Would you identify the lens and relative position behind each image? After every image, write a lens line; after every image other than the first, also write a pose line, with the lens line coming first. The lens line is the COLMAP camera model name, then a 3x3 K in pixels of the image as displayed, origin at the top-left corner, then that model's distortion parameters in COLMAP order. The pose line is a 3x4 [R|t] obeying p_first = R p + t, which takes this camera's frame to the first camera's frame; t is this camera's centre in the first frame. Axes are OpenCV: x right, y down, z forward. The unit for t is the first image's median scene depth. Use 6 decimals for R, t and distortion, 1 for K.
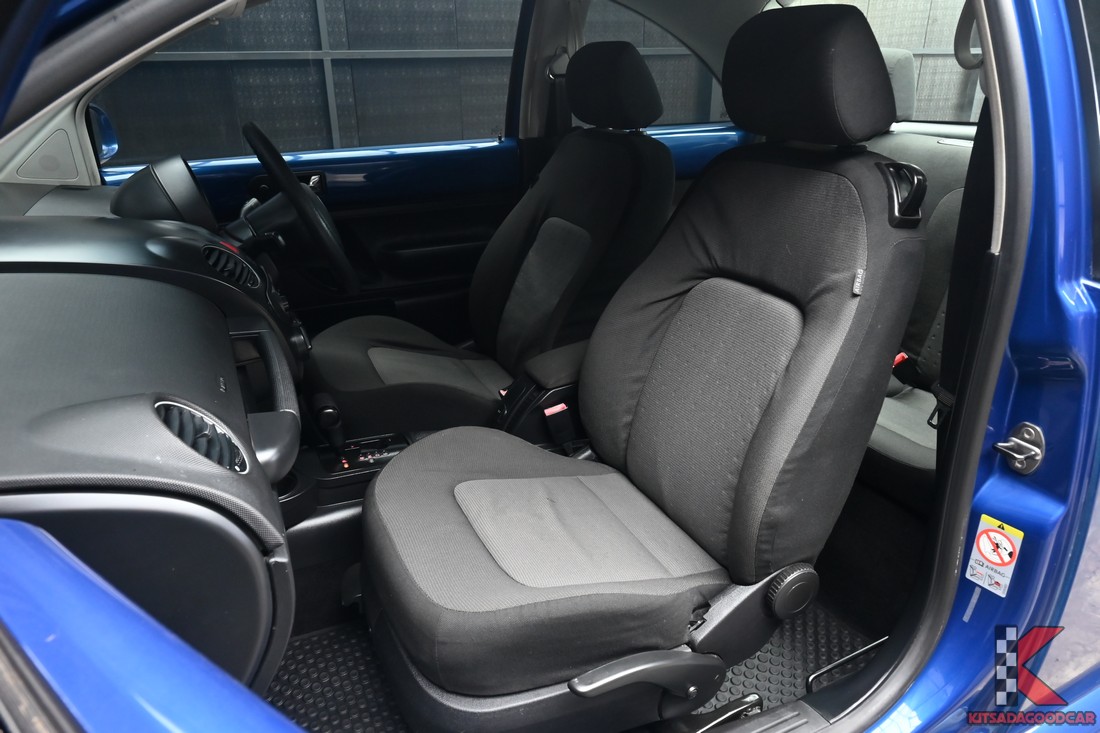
lens RADIAL K [[725.6, 0, 556.7], [0, 725.6, 368.0], [0, 0, 1]] dist [0.000917, -0.010274]
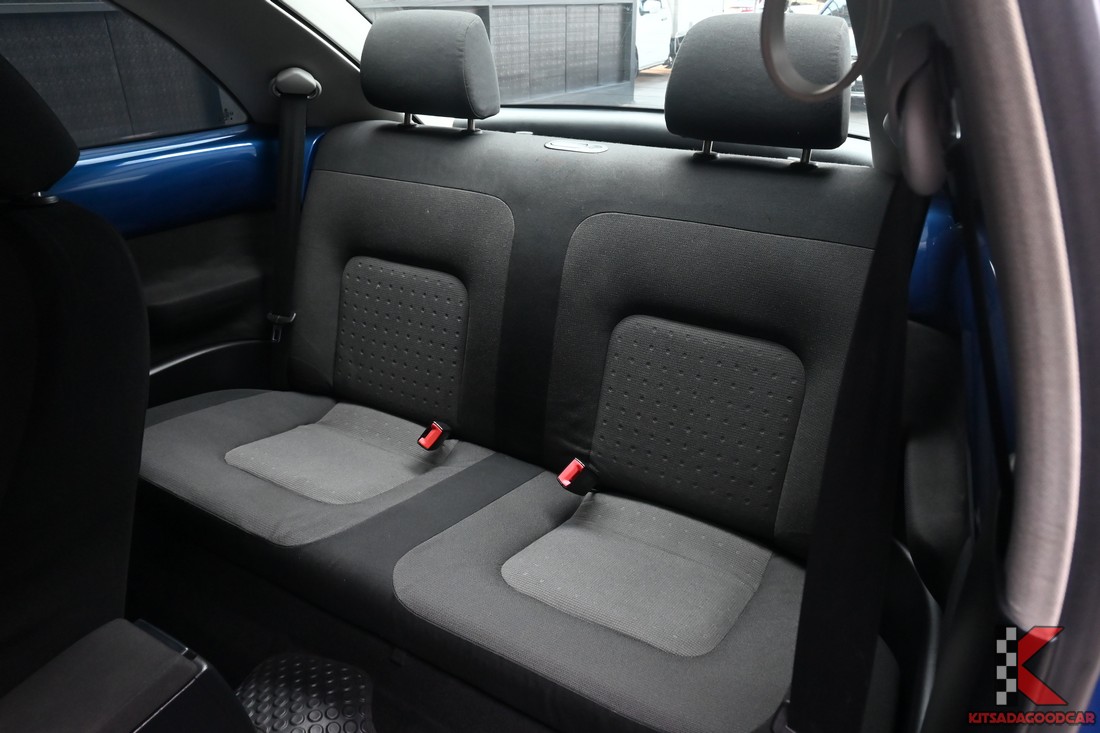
lens RADIAL K [[725.6, 0, 547.7], [0, 725.6, 361.8], [0, 0, 1]] dist [0.000917, -0.010274]
pose [[0.832109, -0.239451, 0.500257, 0.124131], [0.214294, 0.970757, 0.108209, -0.188919], [-0.511539, 0.017161, 0.859089, 0.401945]]
